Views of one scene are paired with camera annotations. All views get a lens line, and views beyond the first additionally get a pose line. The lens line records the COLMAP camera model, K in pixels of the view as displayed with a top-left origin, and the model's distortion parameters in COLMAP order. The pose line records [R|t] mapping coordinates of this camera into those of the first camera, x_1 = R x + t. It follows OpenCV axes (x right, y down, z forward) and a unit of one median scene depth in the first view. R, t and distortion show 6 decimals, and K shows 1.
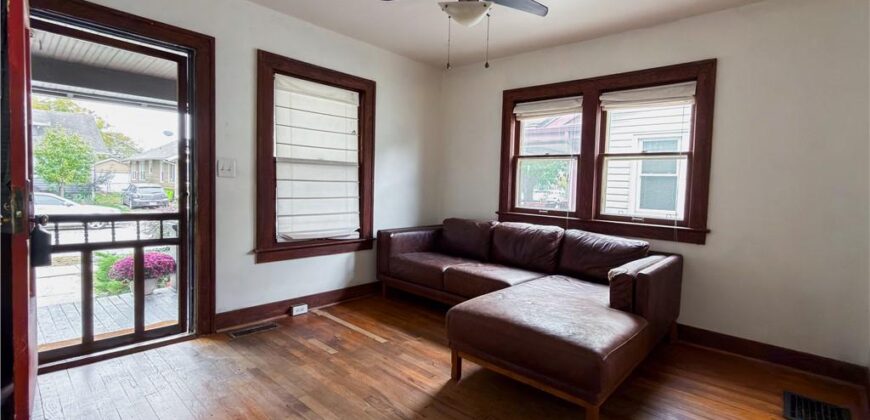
lens RADIAL K [[395.9, 0, 440.7], [0, 395.9, 209.7], [0, 0, 1]] dist [-0.003722, -0.000458]
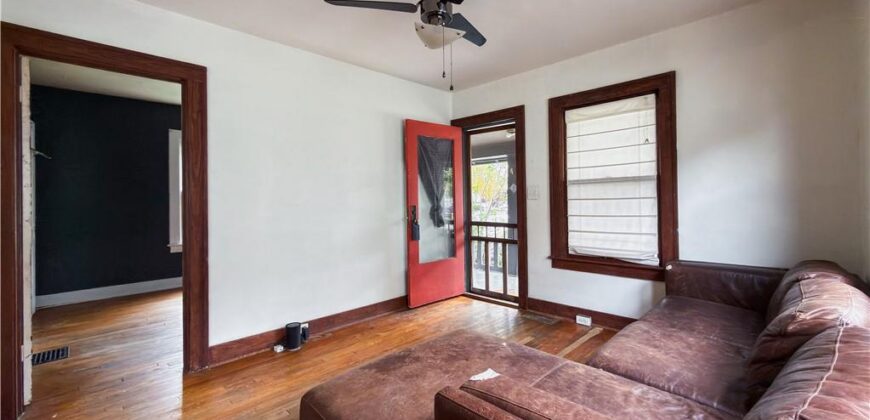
lens RADIAL K [[356.9, 0, 432.4], [0, 356.9, 202.3], [0, 0, 1]] dist [0.001772, -0.000067]
pose [[-0.068154, -0.030869, -0.997197, 0.635738], [-0.053792, 0.998181, -0.027223, -0.016745], [0.996224, 0.051786, -0.069691, 0.642911]]
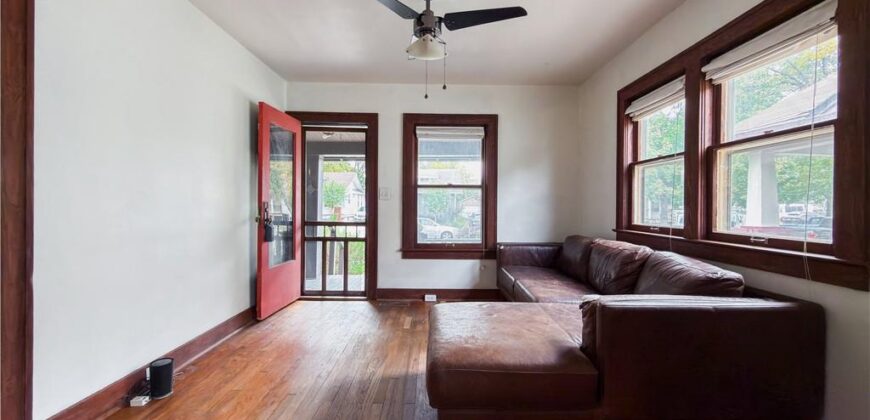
lens RADIAL K [[356.9, 0, 444.5], [0, 356.9, 208.5], [0, 0, 1]] dist [0.001772, -0.000067]
pose [[0.649611, -0.023425, -0.759906, 0.583520], [-0.037491, 0.997322, -0.062793, 0.027288], [0.759342, 0.069280, 0.646993, 0.242521]]
